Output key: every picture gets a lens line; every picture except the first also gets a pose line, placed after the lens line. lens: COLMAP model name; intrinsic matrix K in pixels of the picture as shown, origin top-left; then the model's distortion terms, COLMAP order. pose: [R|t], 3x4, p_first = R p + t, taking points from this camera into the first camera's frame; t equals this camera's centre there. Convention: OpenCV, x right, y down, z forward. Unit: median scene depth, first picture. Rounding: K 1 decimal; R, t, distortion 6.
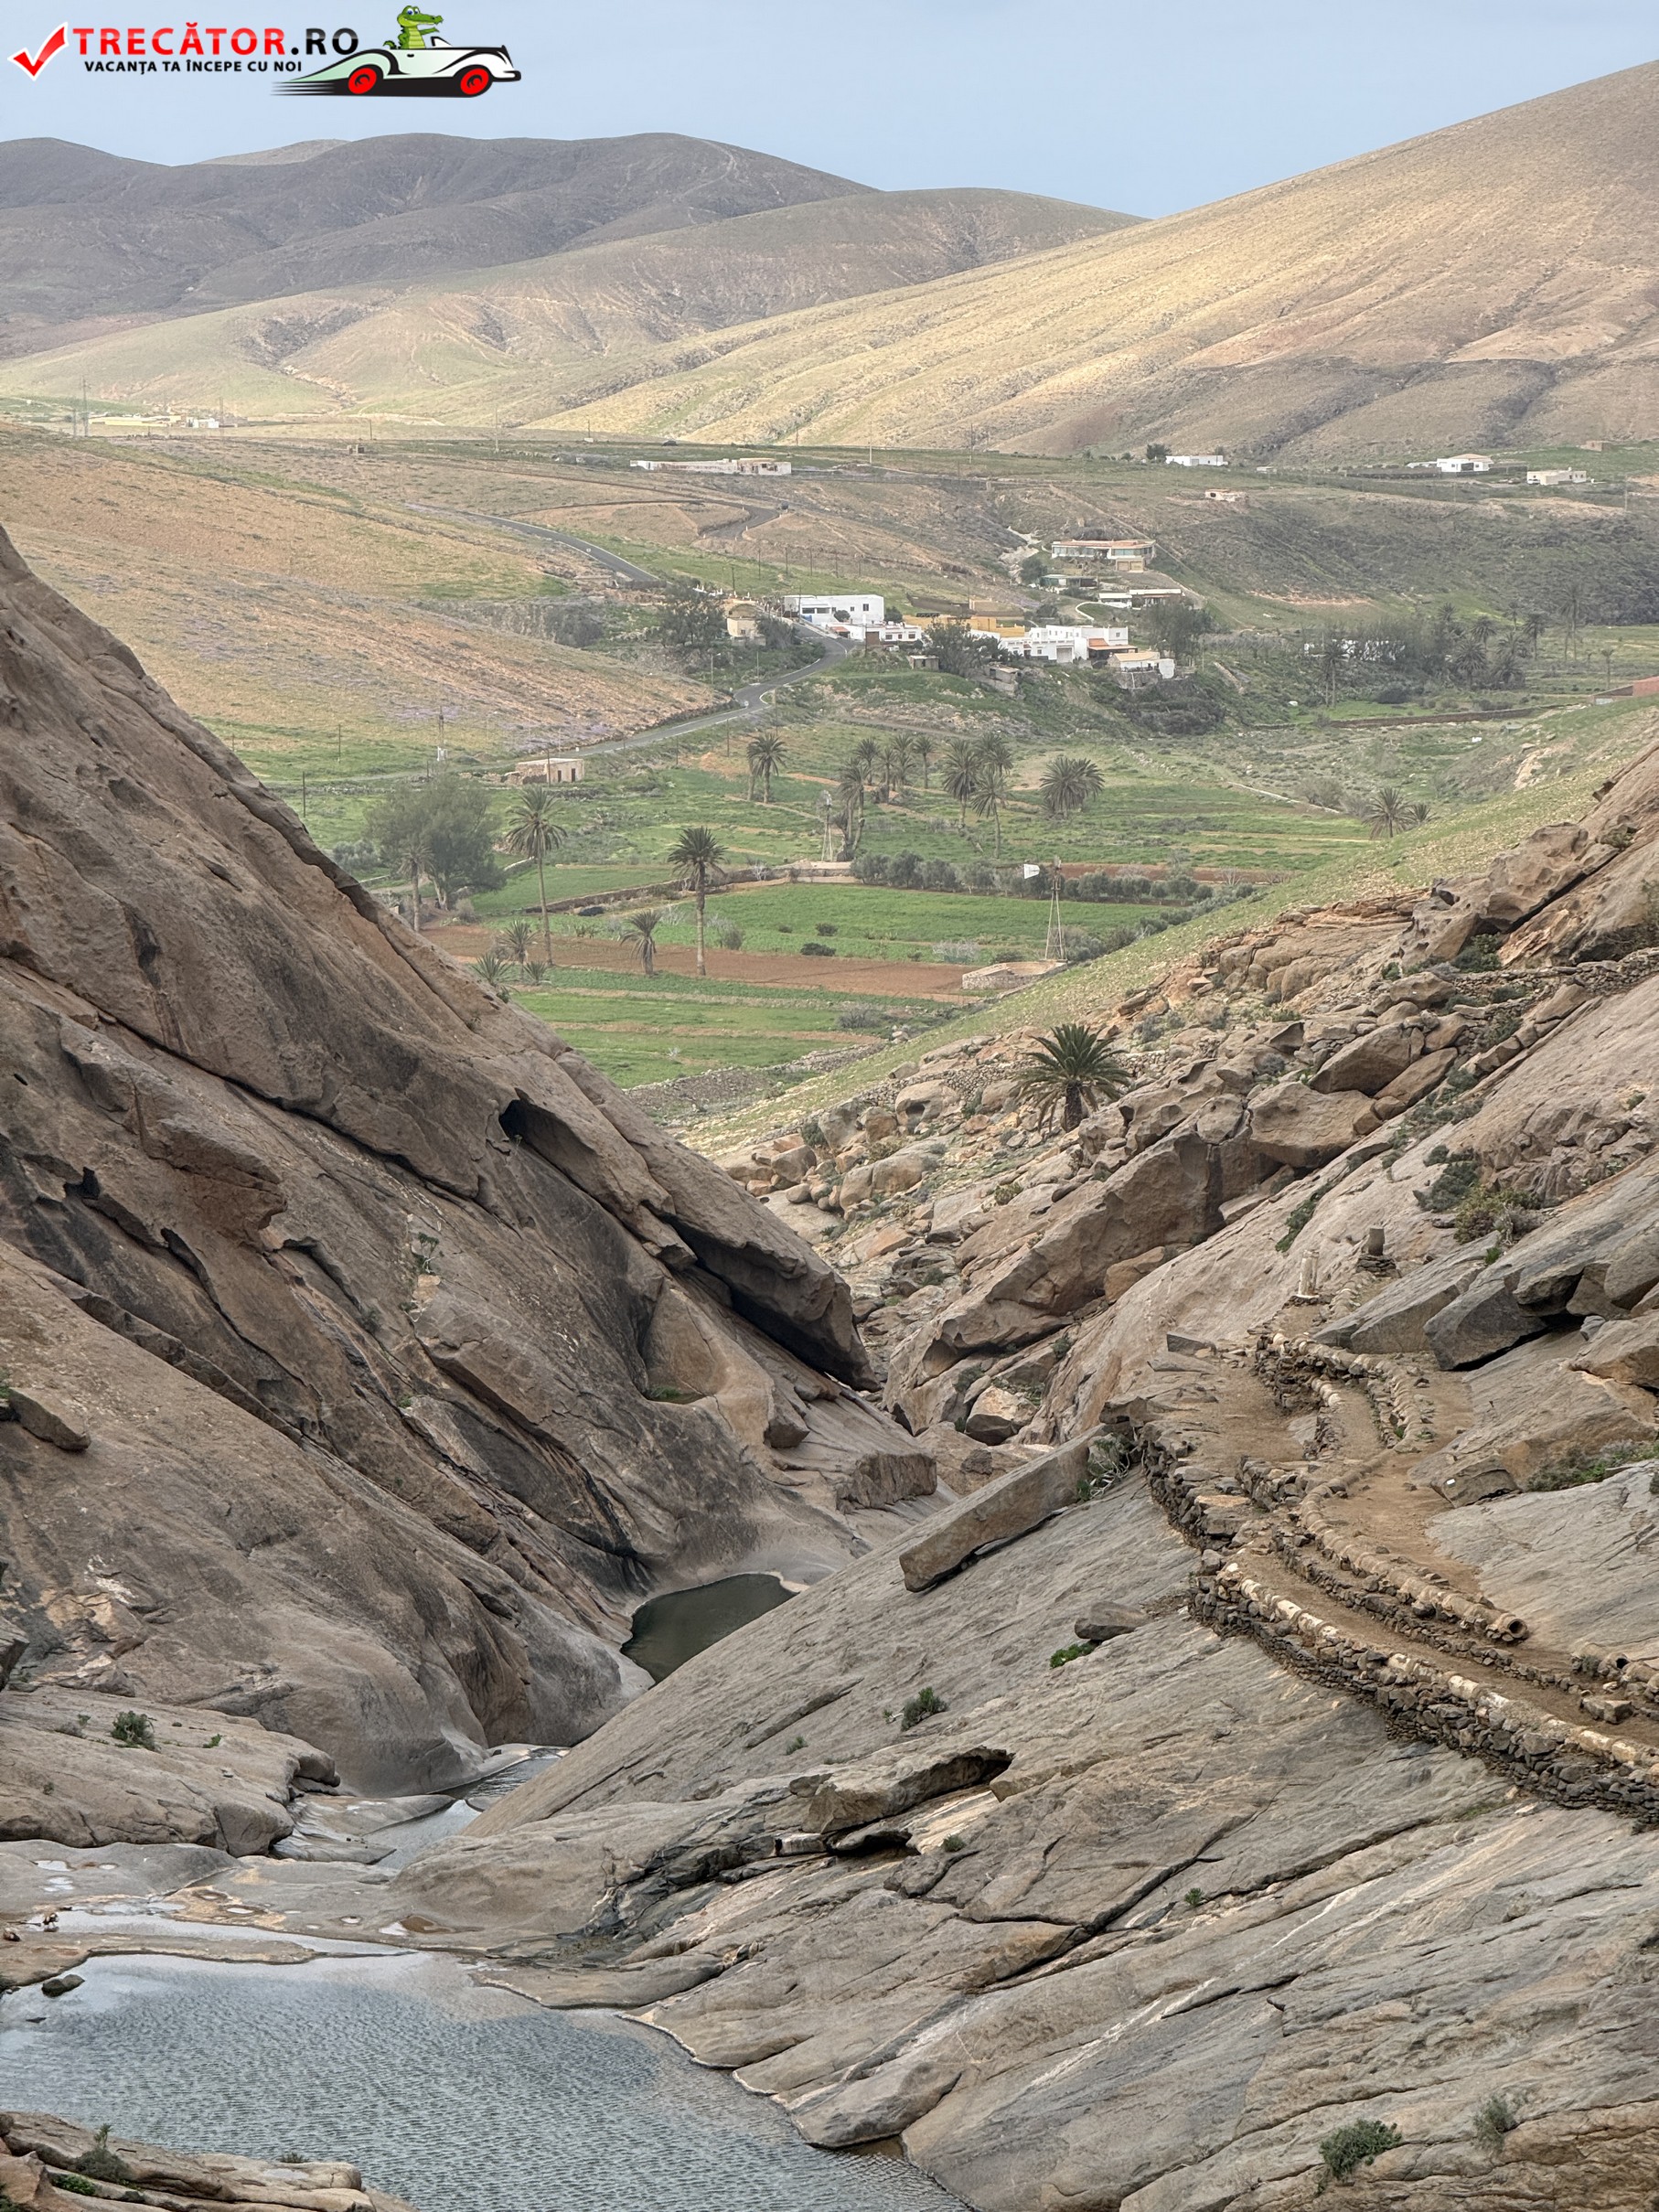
lens RADIAL K [[7752.5, 0, 827.9], [0, 7752.5, 1023.0], [0, 0, 1]] dist [0.229435, 0.000000]
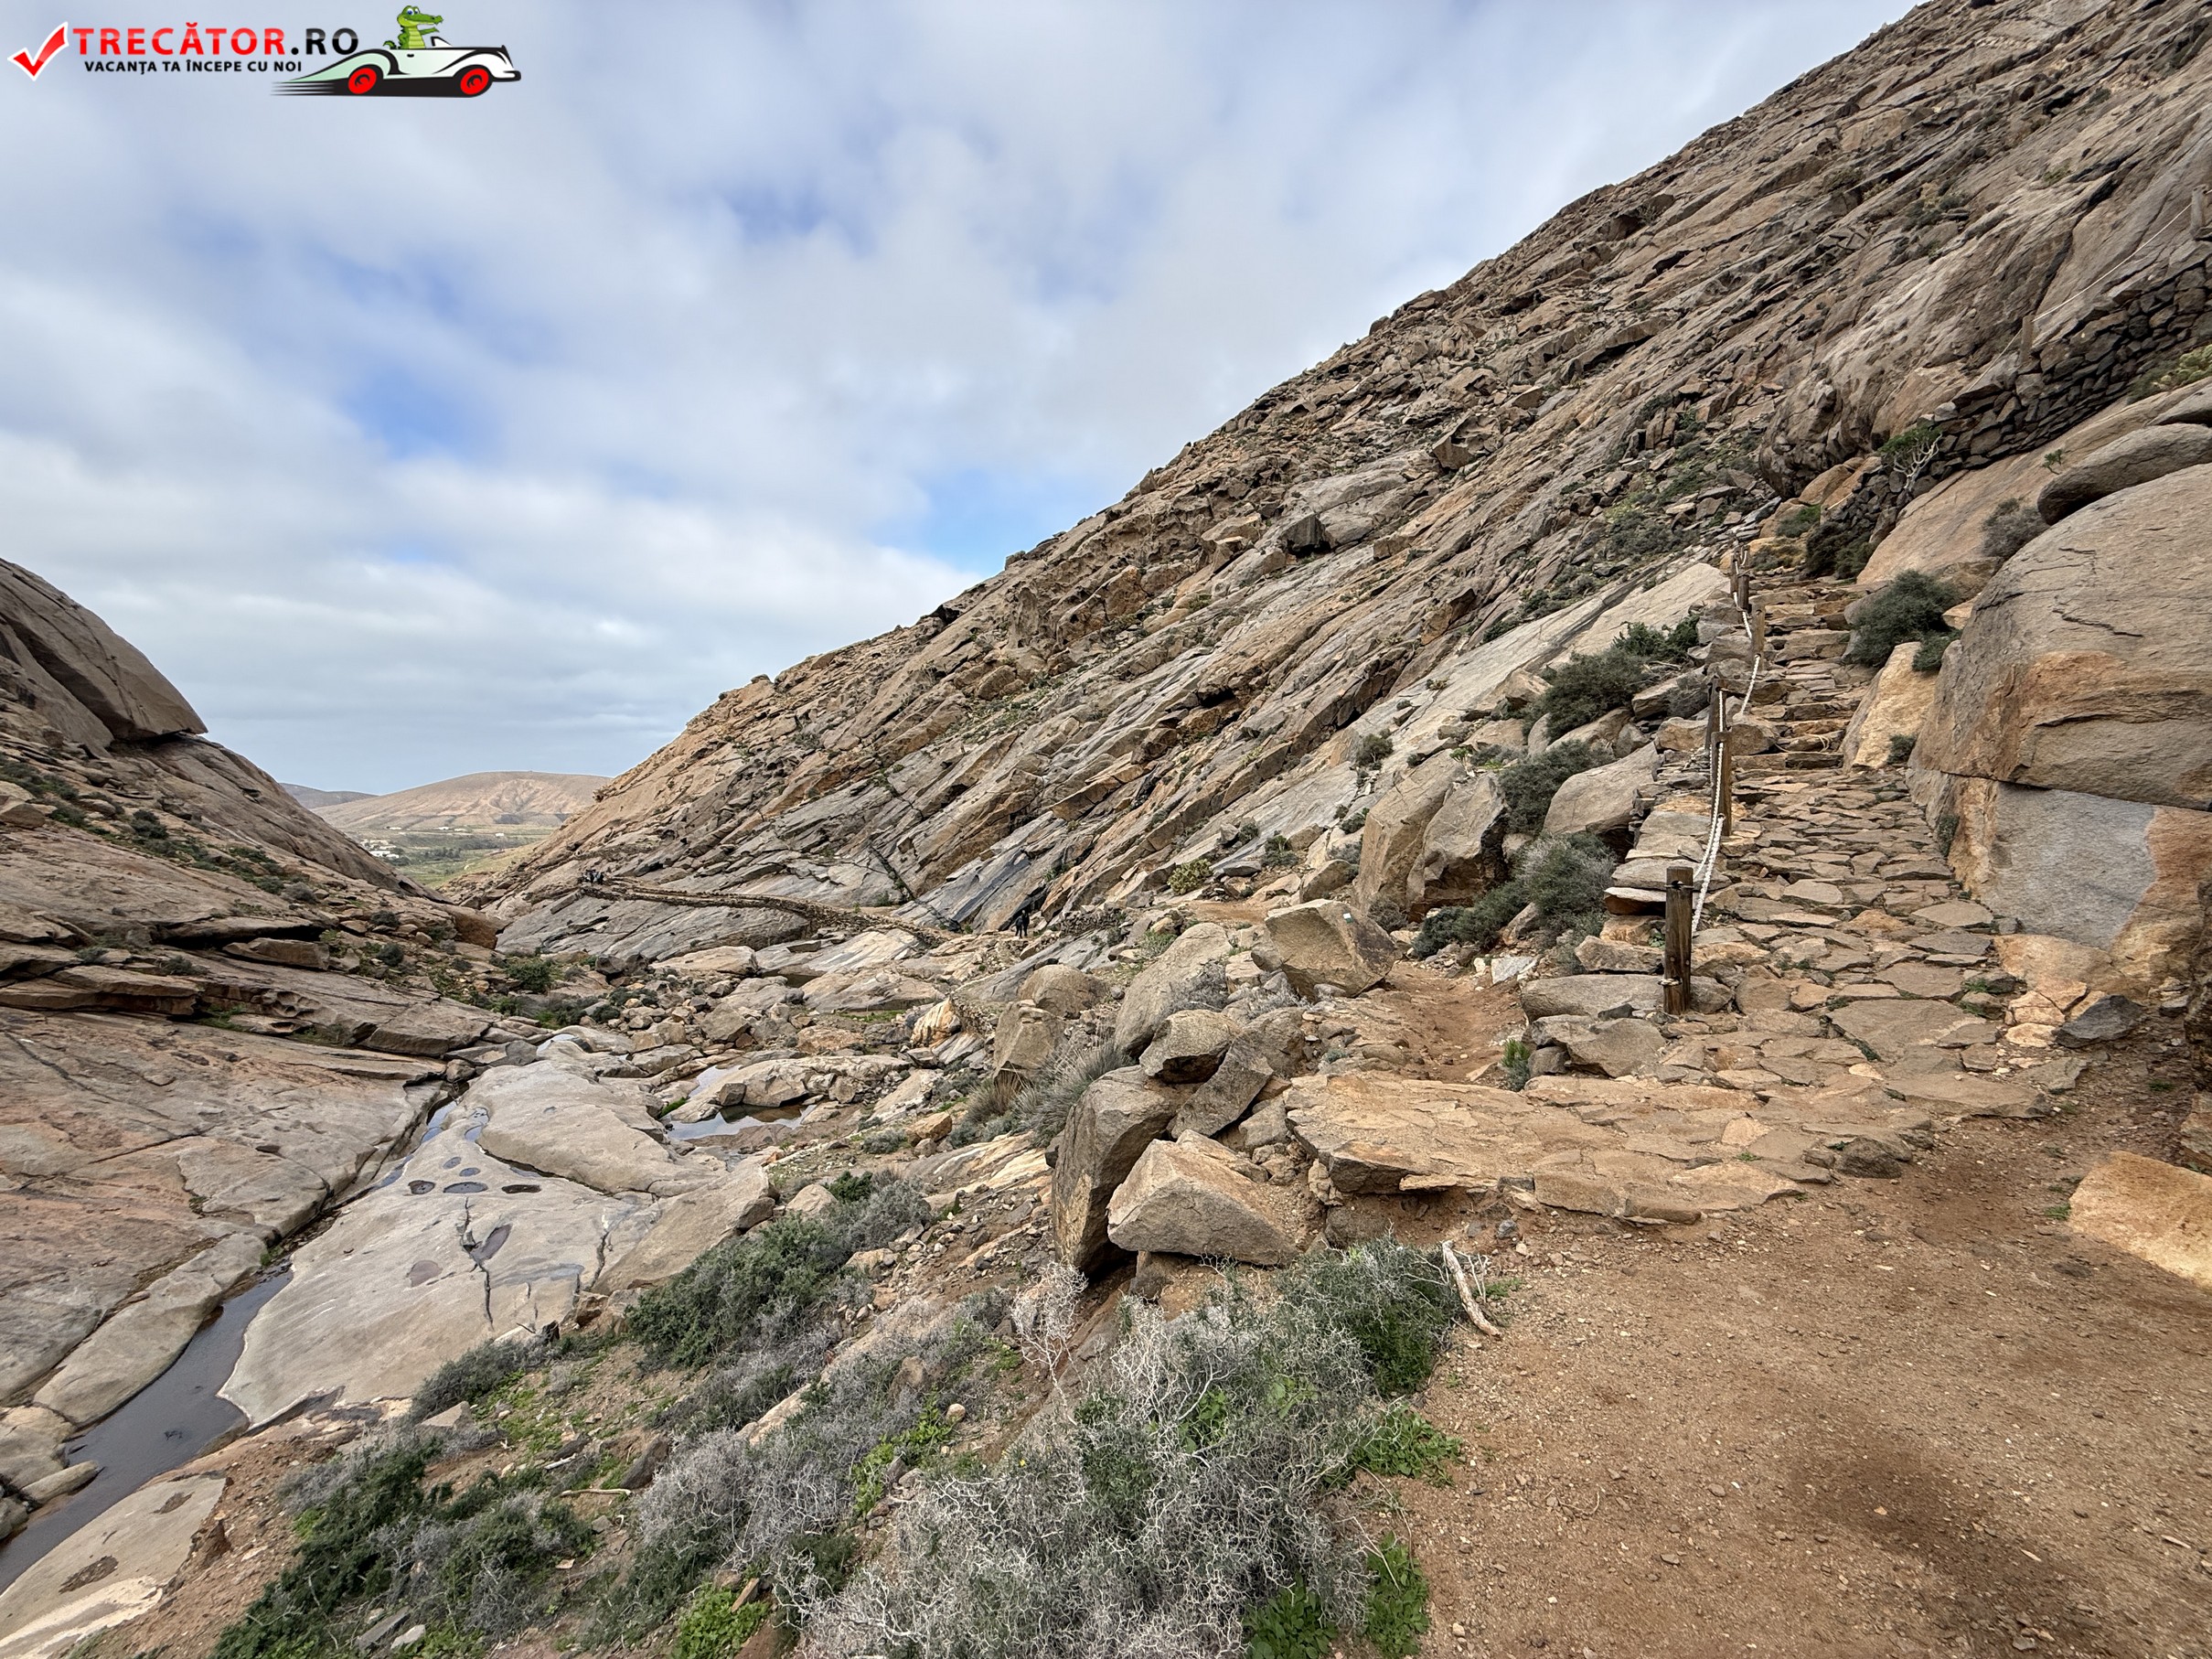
lens RADIAL K [[879.1, 0, 1105.9], [0, 879.1, 834.0], [0, 0, 1]] dist [0.001008, -0.000614]
pose [[0.742270, -0.025421, 0.669619, -0.105348], [0.066909, 0.997098, -0.036315, 0.041011], [-0.666753, 0.071760, 0.741816, -0.002423]]
